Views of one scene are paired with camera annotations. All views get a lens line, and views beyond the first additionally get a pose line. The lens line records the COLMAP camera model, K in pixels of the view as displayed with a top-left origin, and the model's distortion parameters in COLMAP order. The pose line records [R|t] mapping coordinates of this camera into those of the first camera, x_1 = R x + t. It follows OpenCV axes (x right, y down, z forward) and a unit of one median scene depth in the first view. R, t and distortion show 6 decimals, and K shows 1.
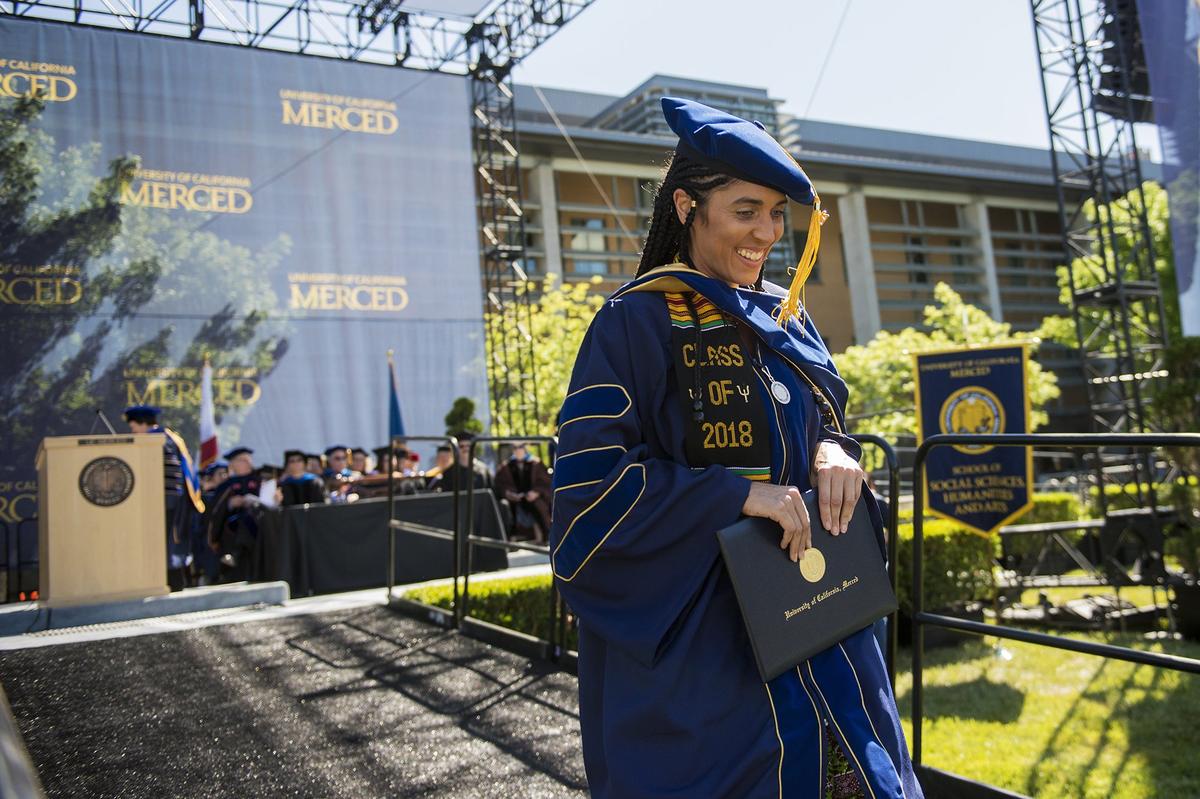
lens RADIAL K [[1081.5, 0, 601.7], [0, 1081.5, 342.0], [0, 0, 1]] dist [0.000827, 0.003120]
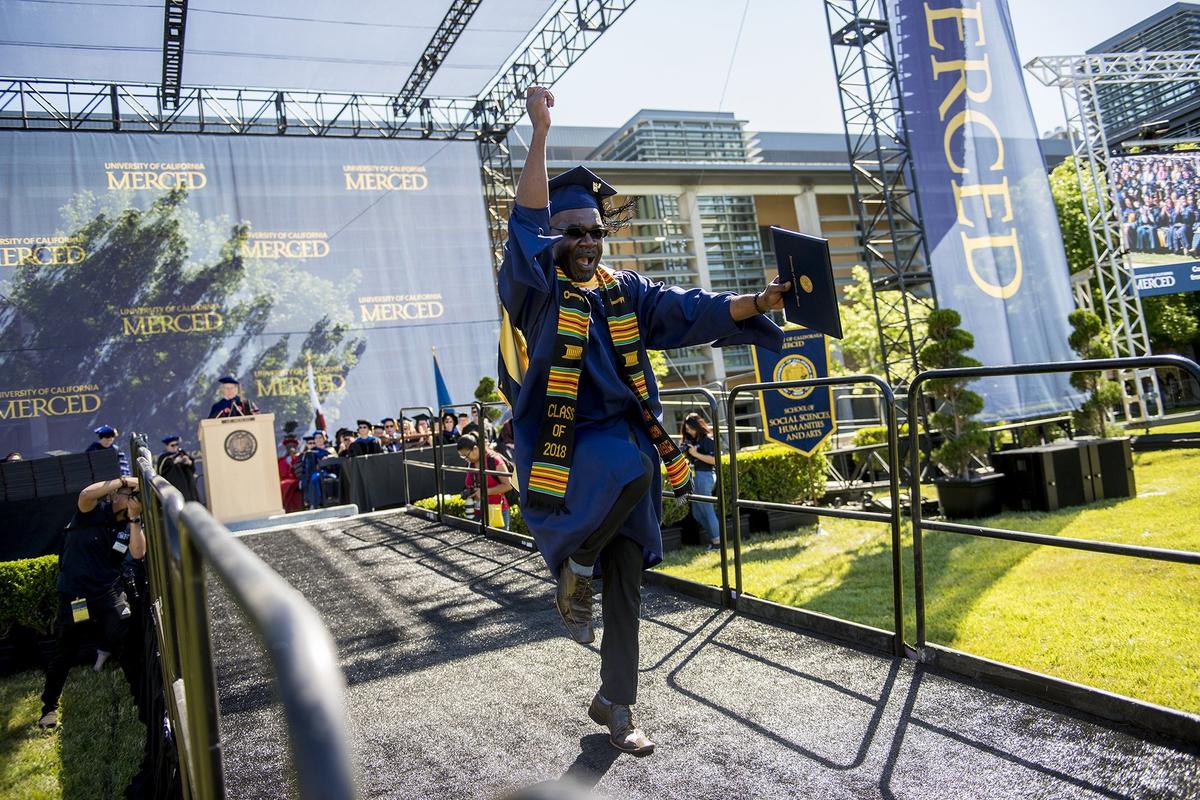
lens RADIAL K [[1070.9, 0, 600.0], [0, 1070.9, 400.0], [0, 0, 1]] dist [-0.002495, -0.002401]
pose [[0.987762, -0.053482, -0.146515, 0.220237], [0.066147, 0.994353, 0.082981, -0.024863], [0.141250, -0.091657, 0.985722, -0.349210]]
